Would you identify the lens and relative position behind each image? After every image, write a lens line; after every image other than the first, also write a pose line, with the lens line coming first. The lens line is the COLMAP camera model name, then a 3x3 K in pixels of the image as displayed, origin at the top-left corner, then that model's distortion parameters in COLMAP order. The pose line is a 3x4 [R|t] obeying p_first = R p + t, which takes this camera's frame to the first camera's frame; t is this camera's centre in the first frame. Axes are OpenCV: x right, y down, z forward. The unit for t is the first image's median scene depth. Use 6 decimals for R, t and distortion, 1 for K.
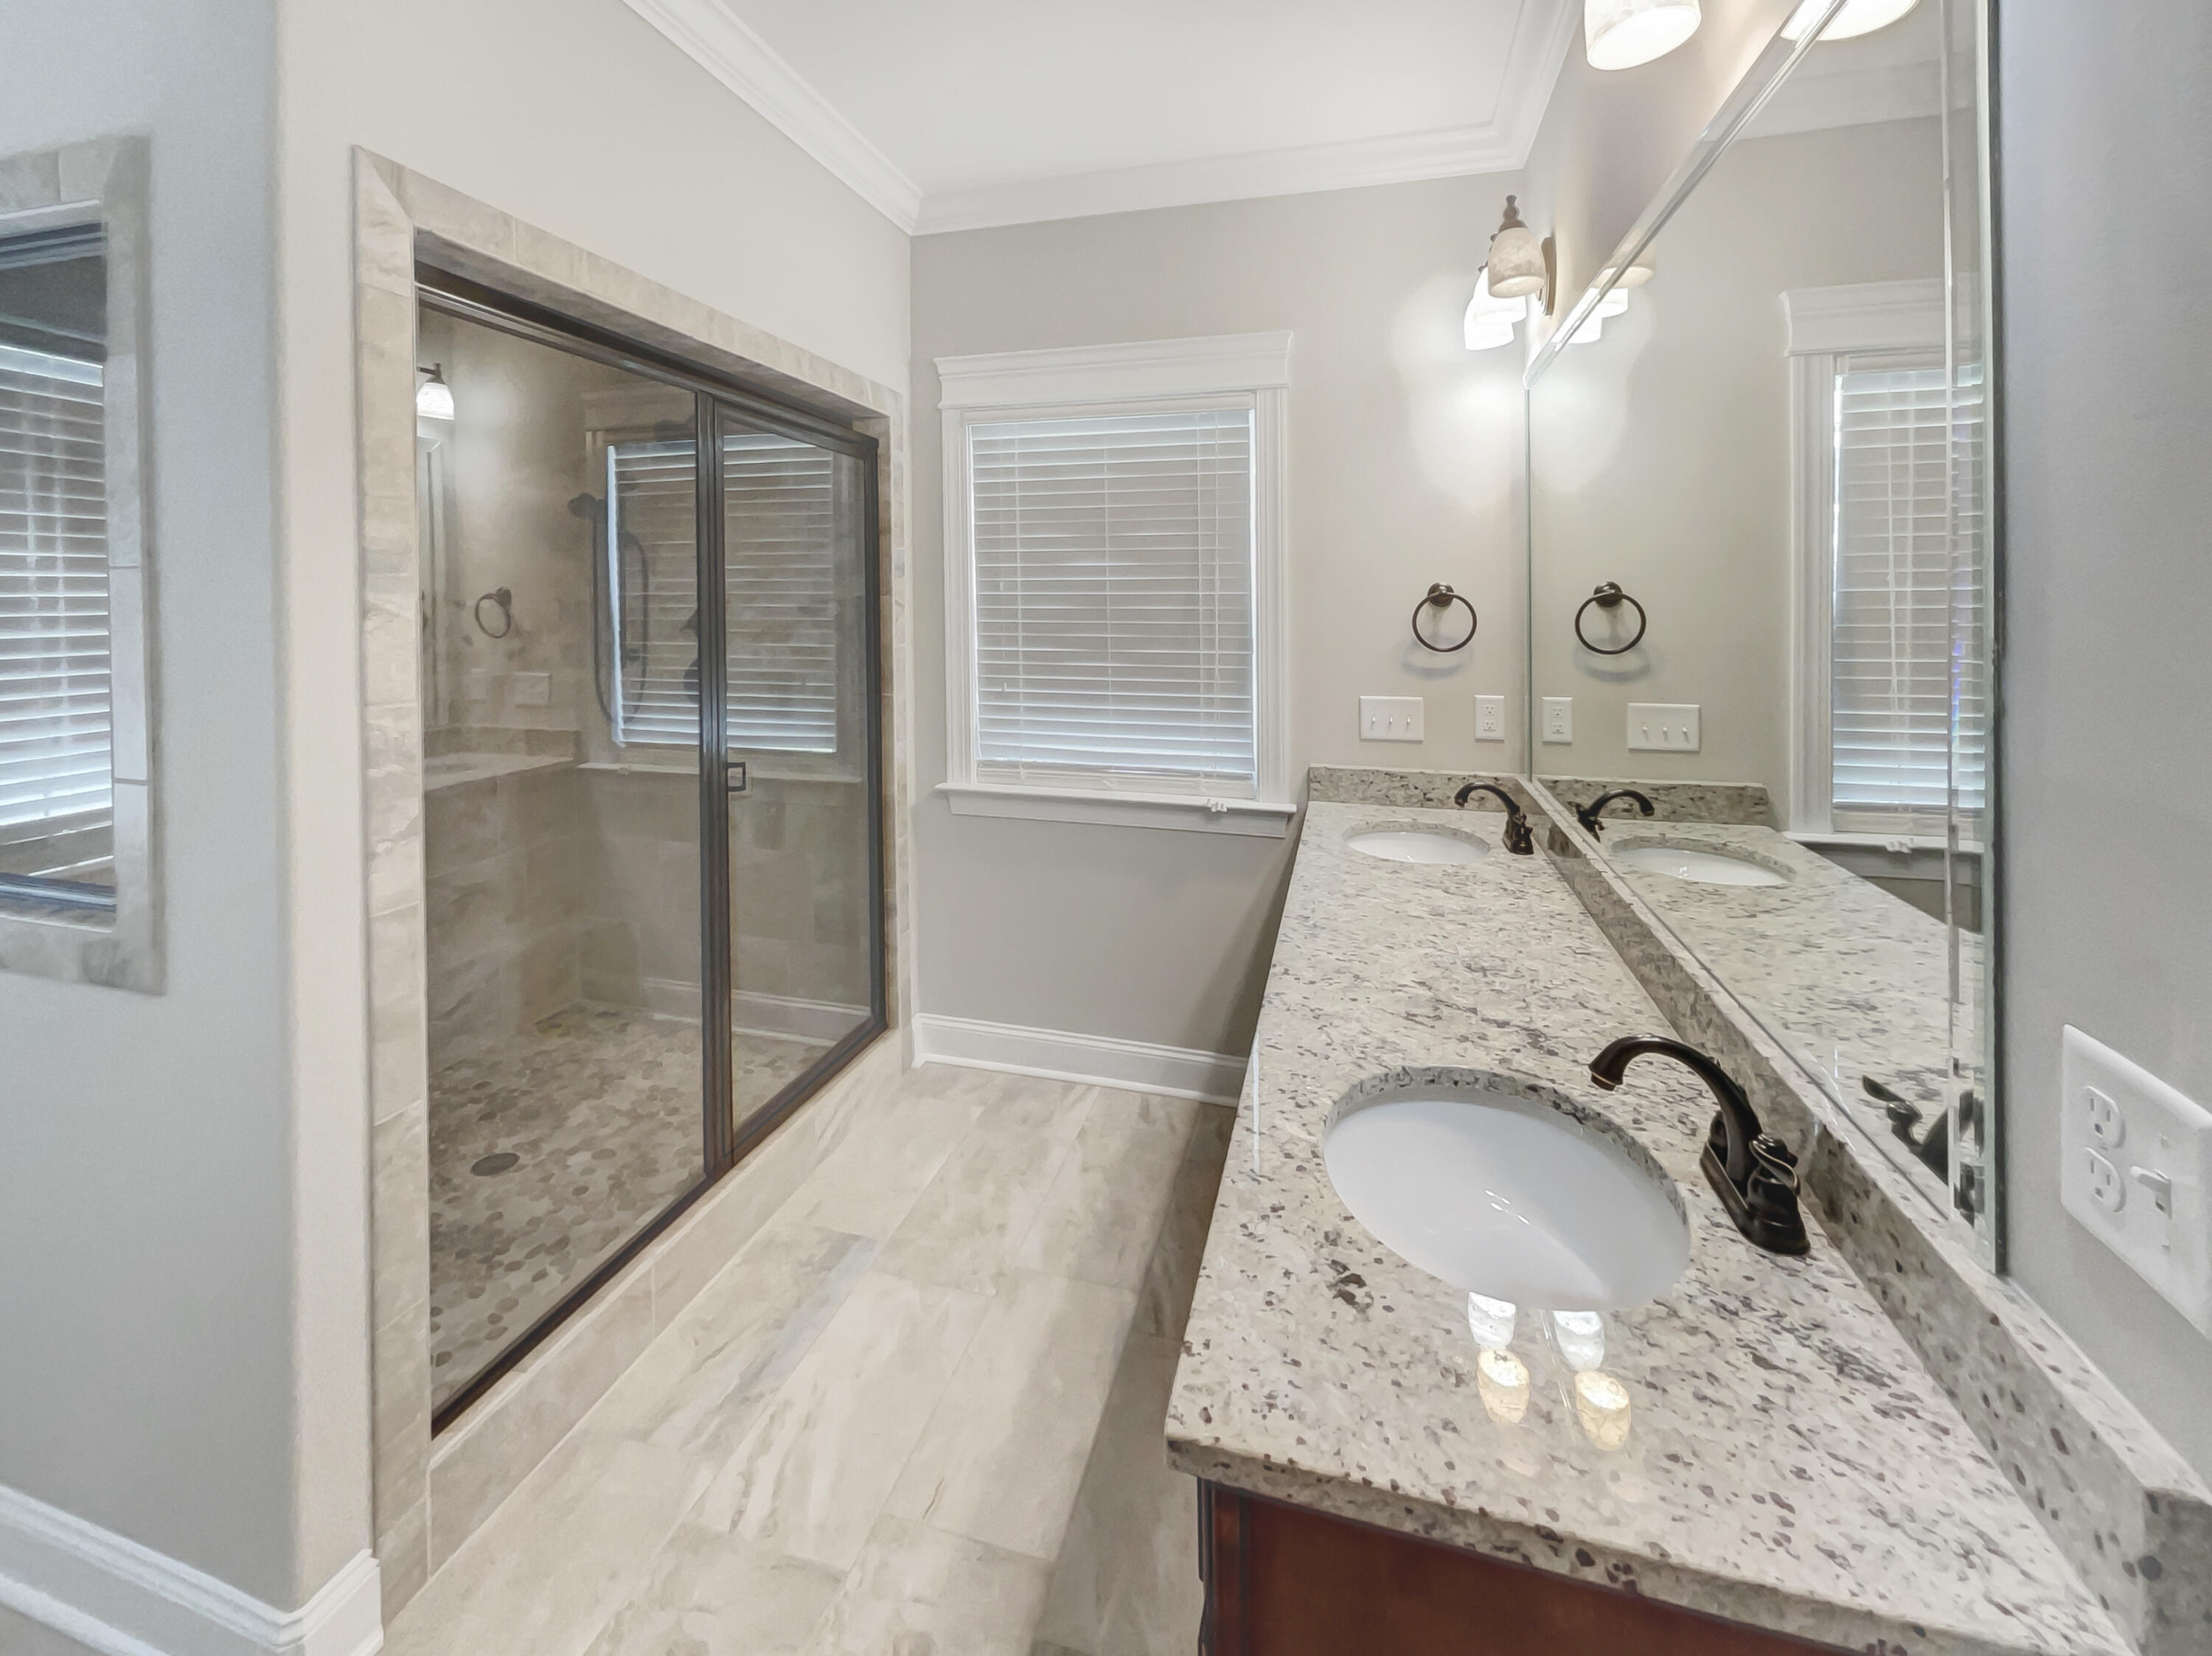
lens RADIAL K [[884.5, 0, 1104.7], [0, 884.5, 729.5], [0, 0, 1]] dist [-0.019619, 0.002962]
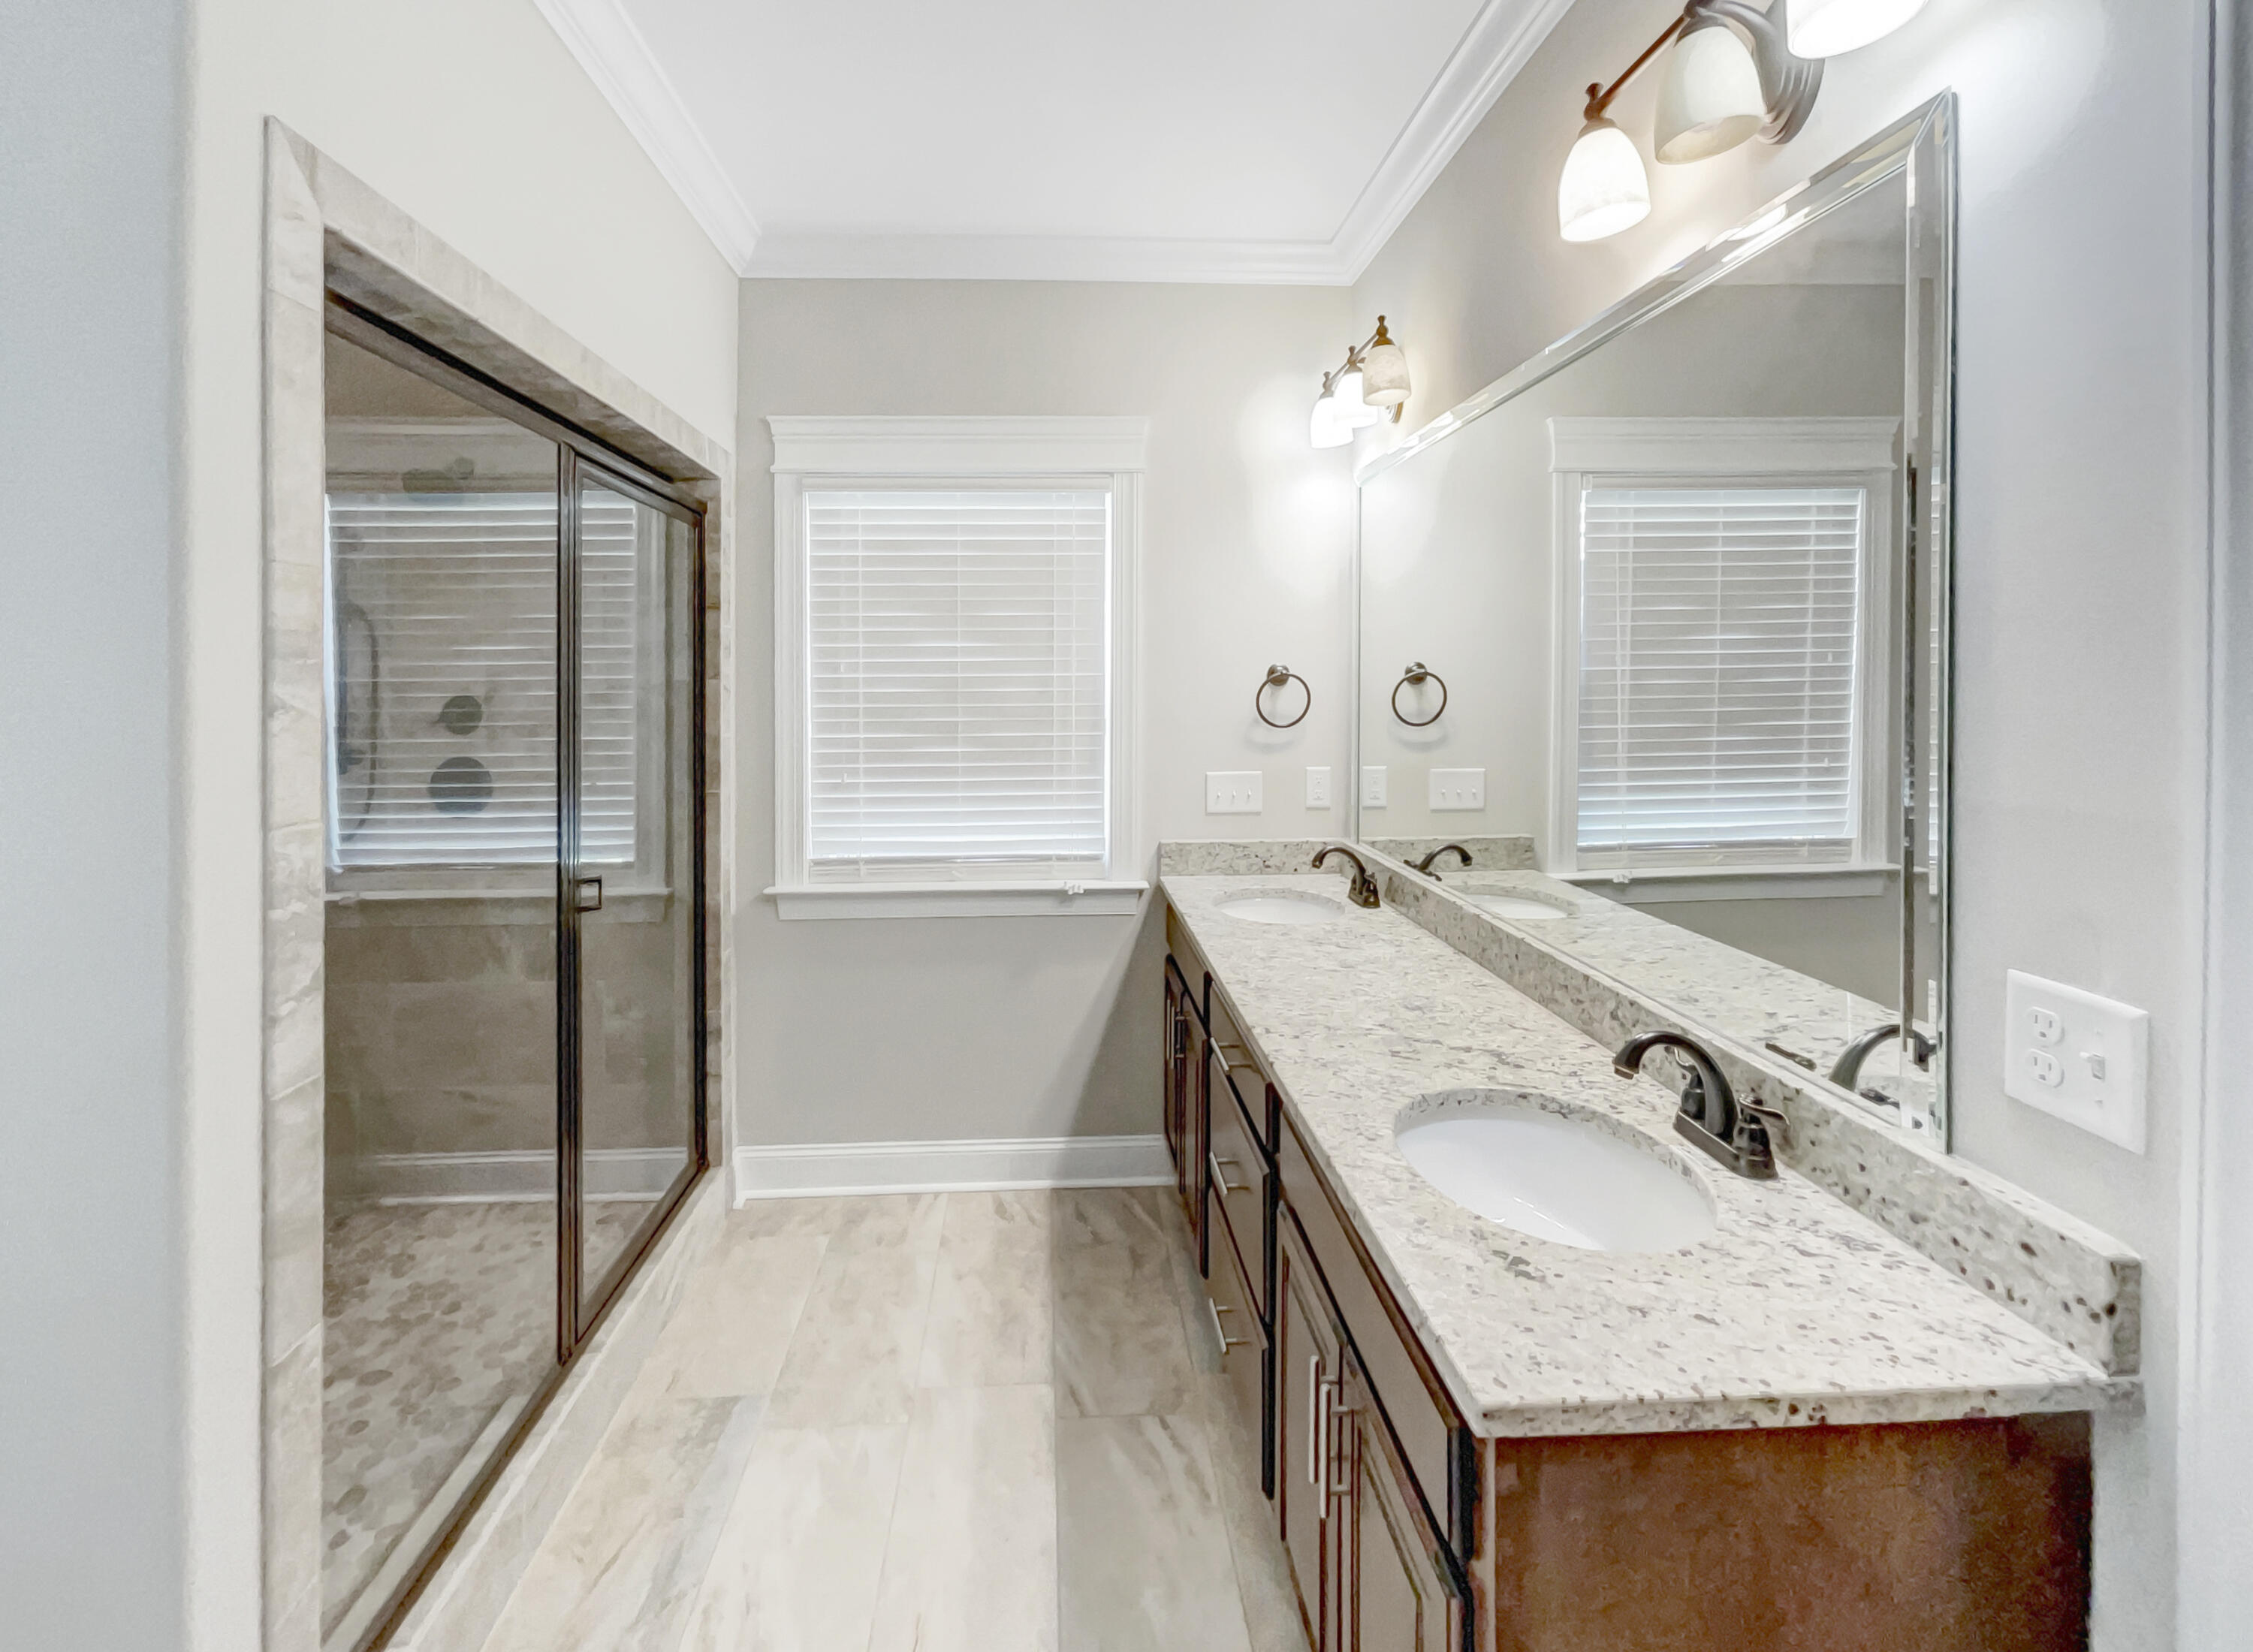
lens RADIAL K [[933.7, 0, 1078.7], [0, 933.7, 820.9], [0, 0, 1]] dist [-0.030682, 0.011909]
pose [[0.950569, -0.054006, 0.305781, -0.205634], [0.052062, 0.998538, 0.014515, -0.004574], [-0.306118, 0.002122, 0.951991, -0.001402]]
